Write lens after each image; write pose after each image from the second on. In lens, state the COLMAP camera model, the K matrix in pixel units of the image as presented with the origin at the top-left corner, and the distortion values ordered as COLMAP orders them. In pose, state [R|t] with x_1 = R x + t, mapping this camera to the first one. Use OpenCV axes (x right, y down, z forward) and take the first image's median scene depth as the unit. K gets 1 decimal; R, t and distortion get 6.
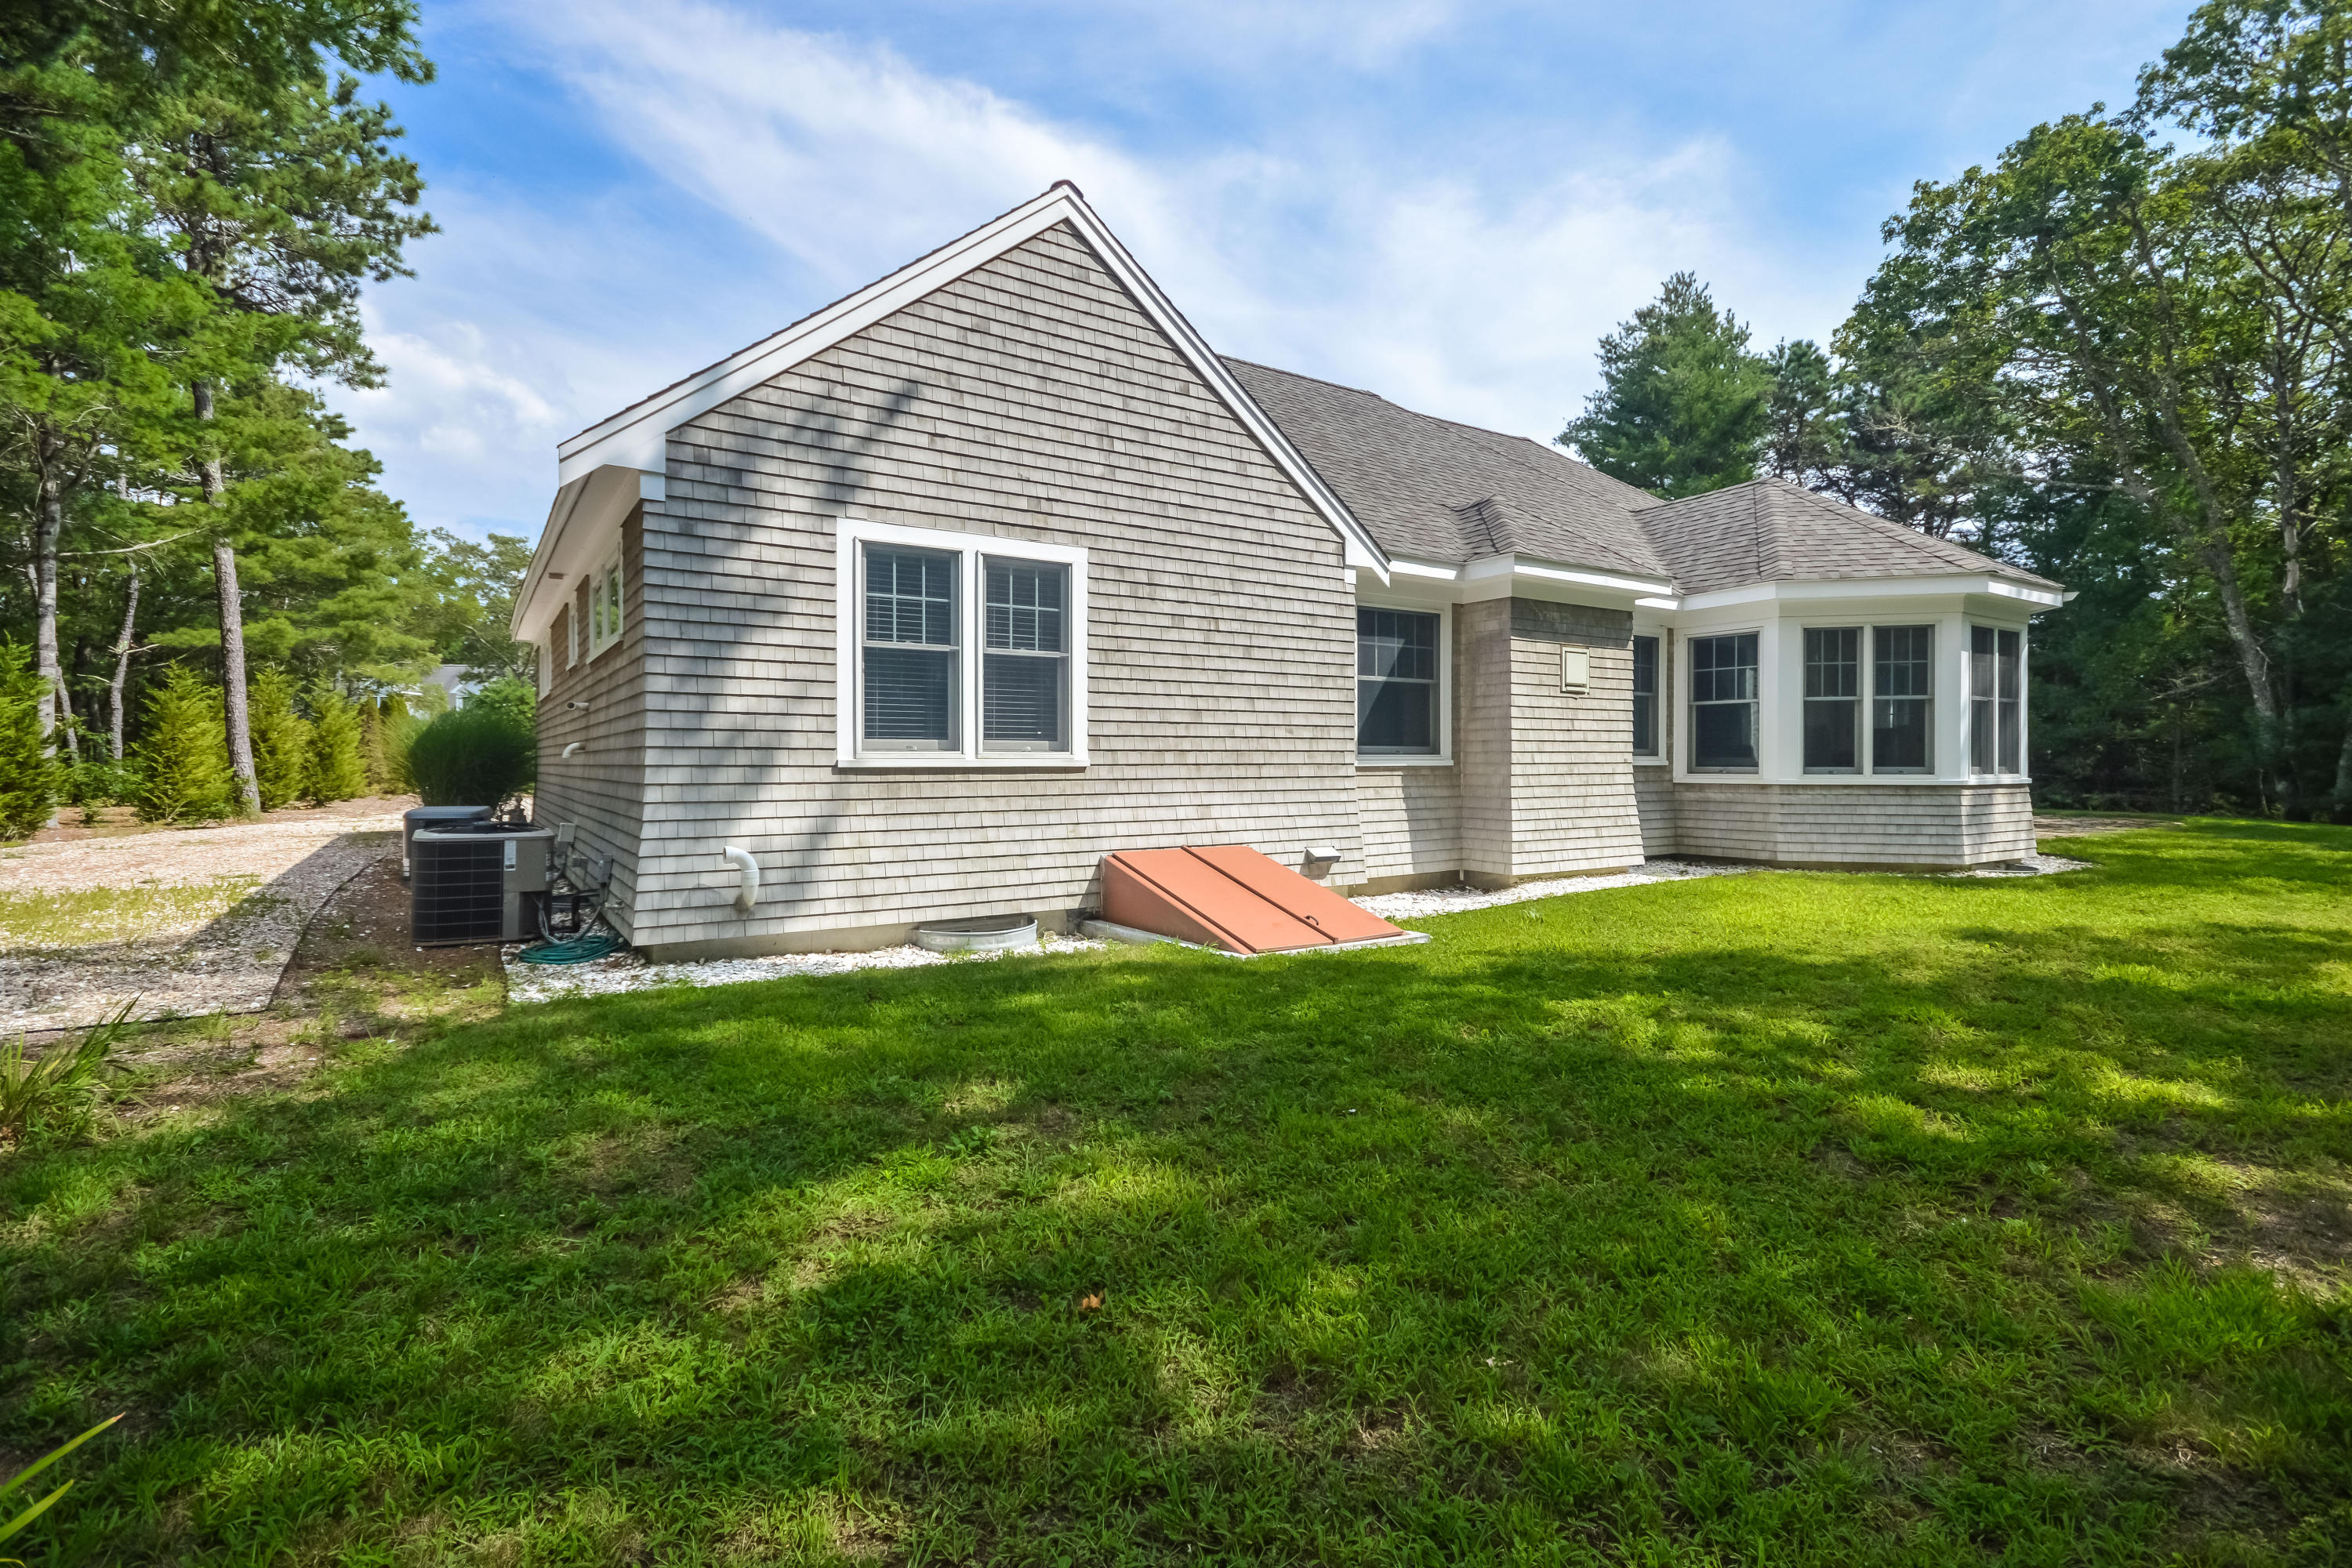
lens RADIAL K [[1140.5, 0, 1190.6], [0, 1140.5, 778.3], [0, 0, 1]] dist [0.015398, 0.000626]
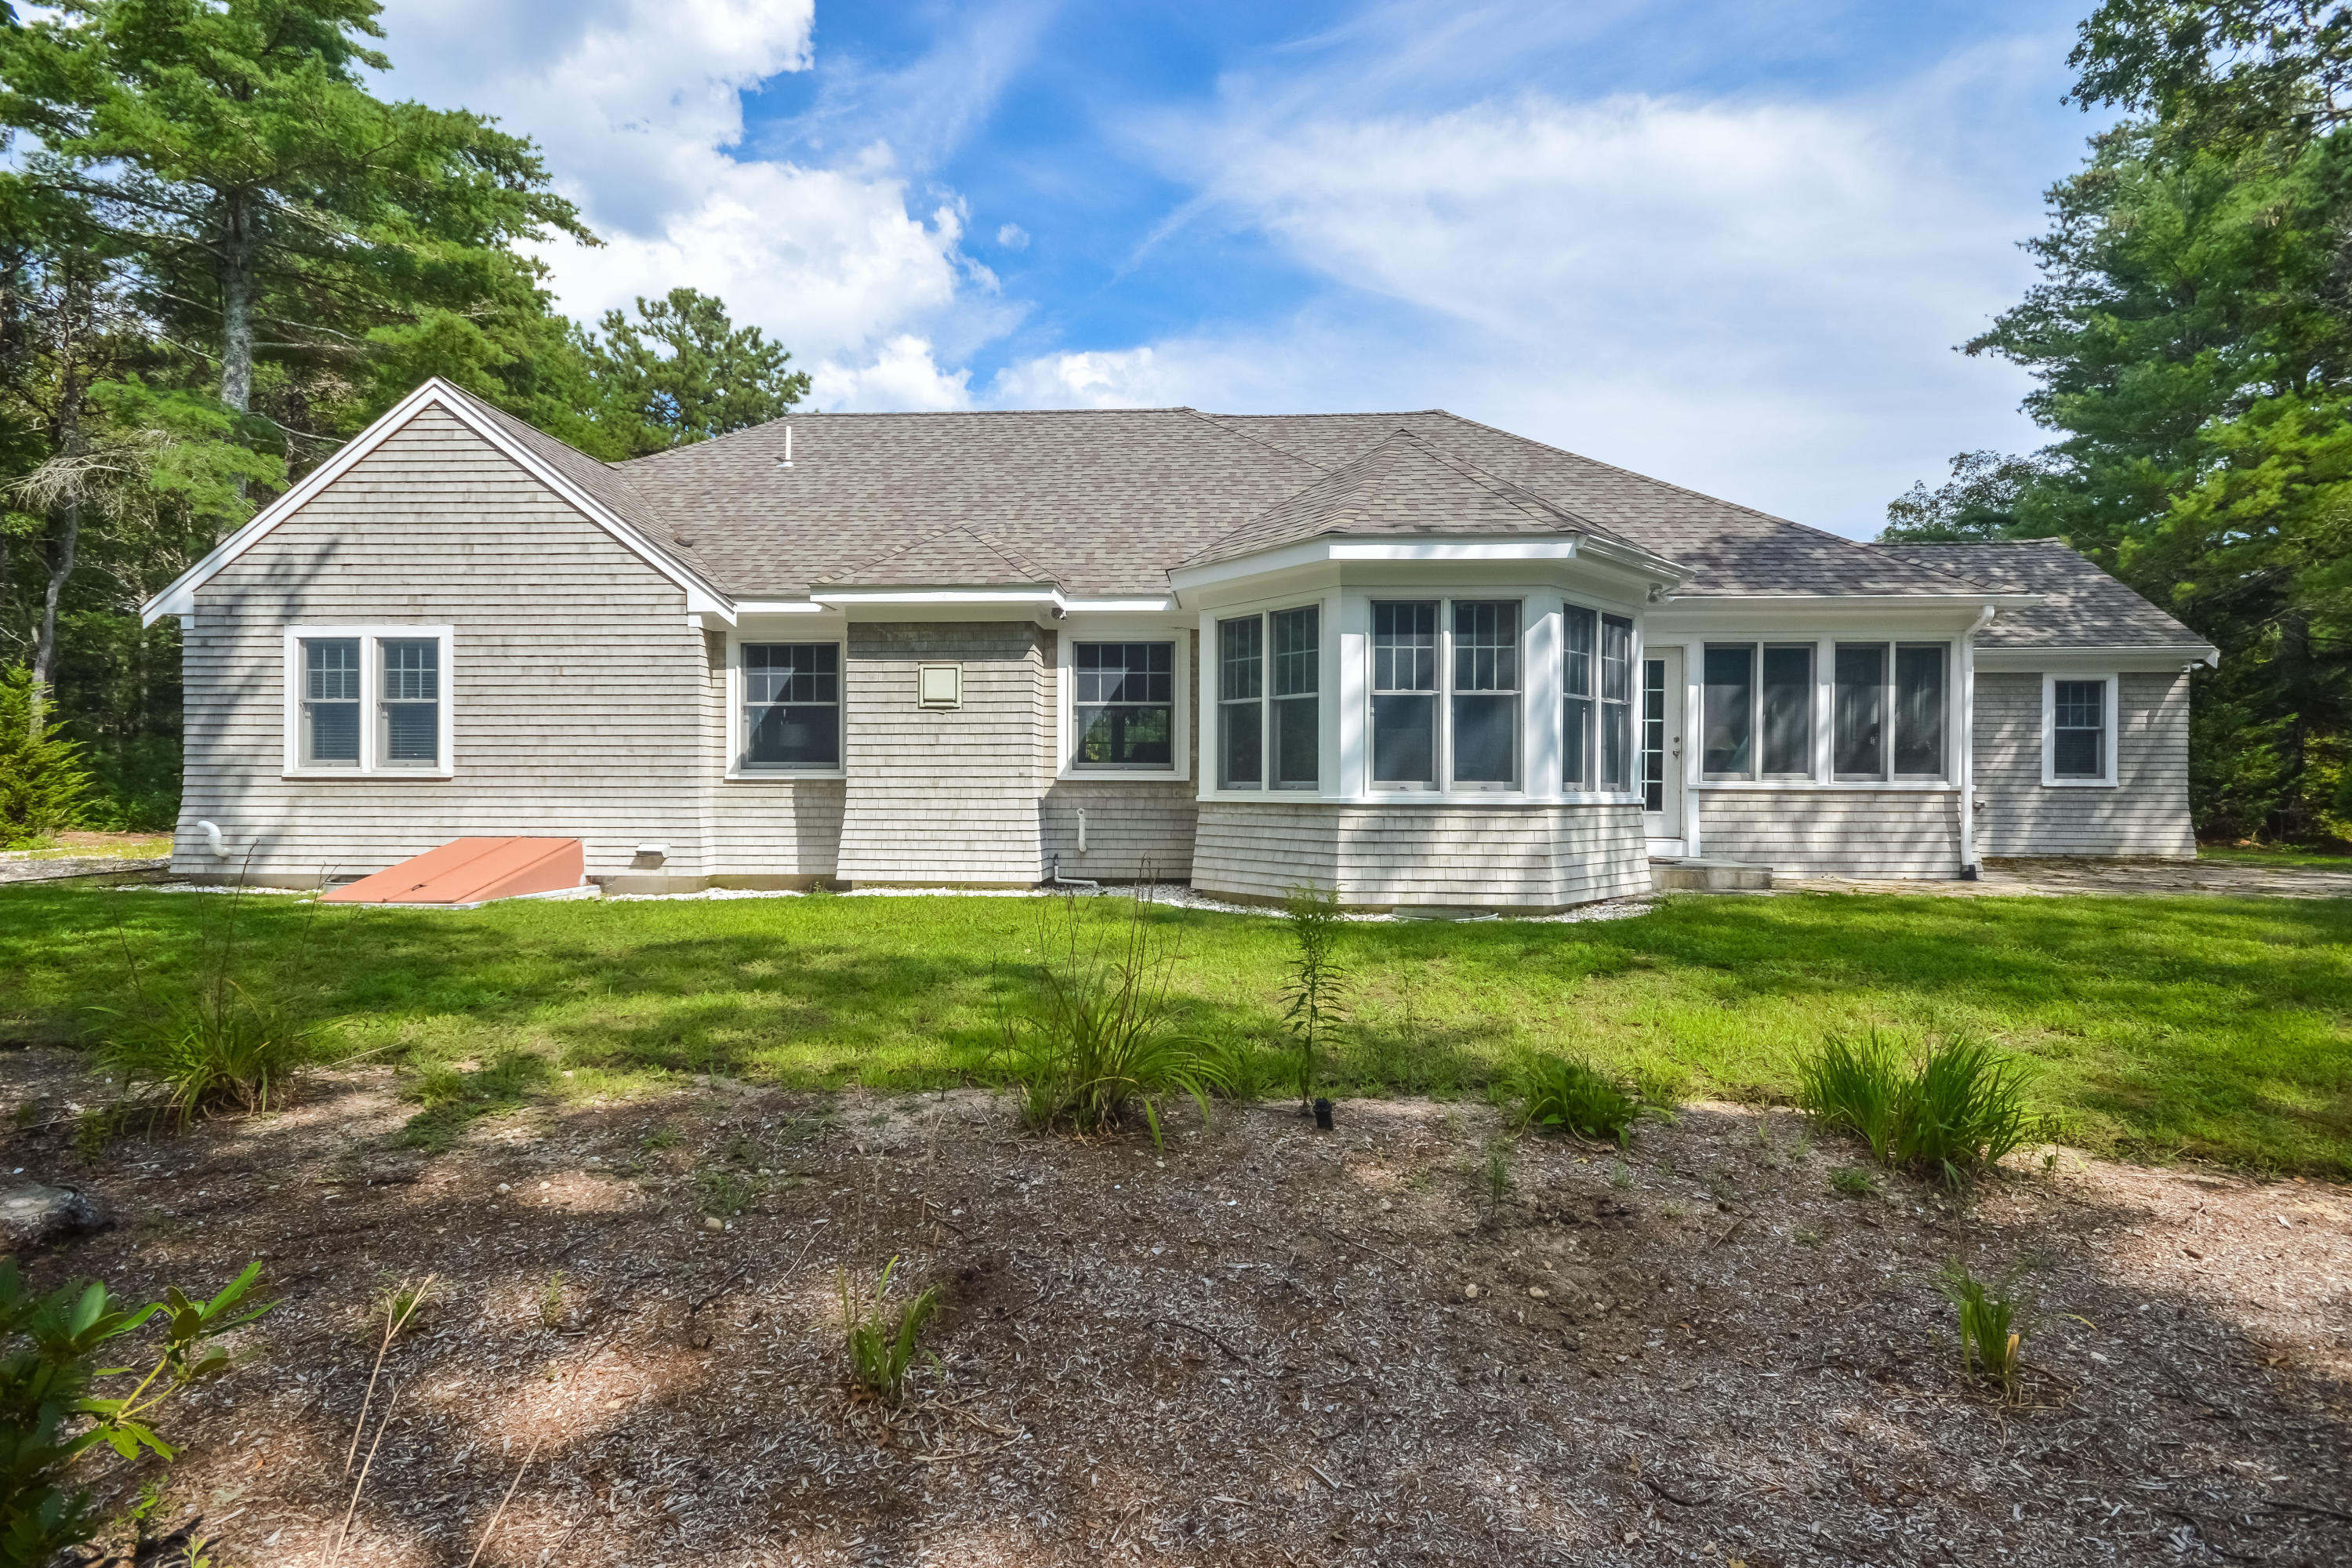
lens RADIAL K [[1081.9, 0, 1186.8], [0, 1081.9, 807.9], [0, 0, 1]] dist [0.015686, -0.002801]
pose [[0.783988, 0.015547, -0.620581, 1.385591], [-0.011906, 0.999879, 0.010009, 0.003024], [0.620662, -0.000458, 0.784078, 0.466096]]
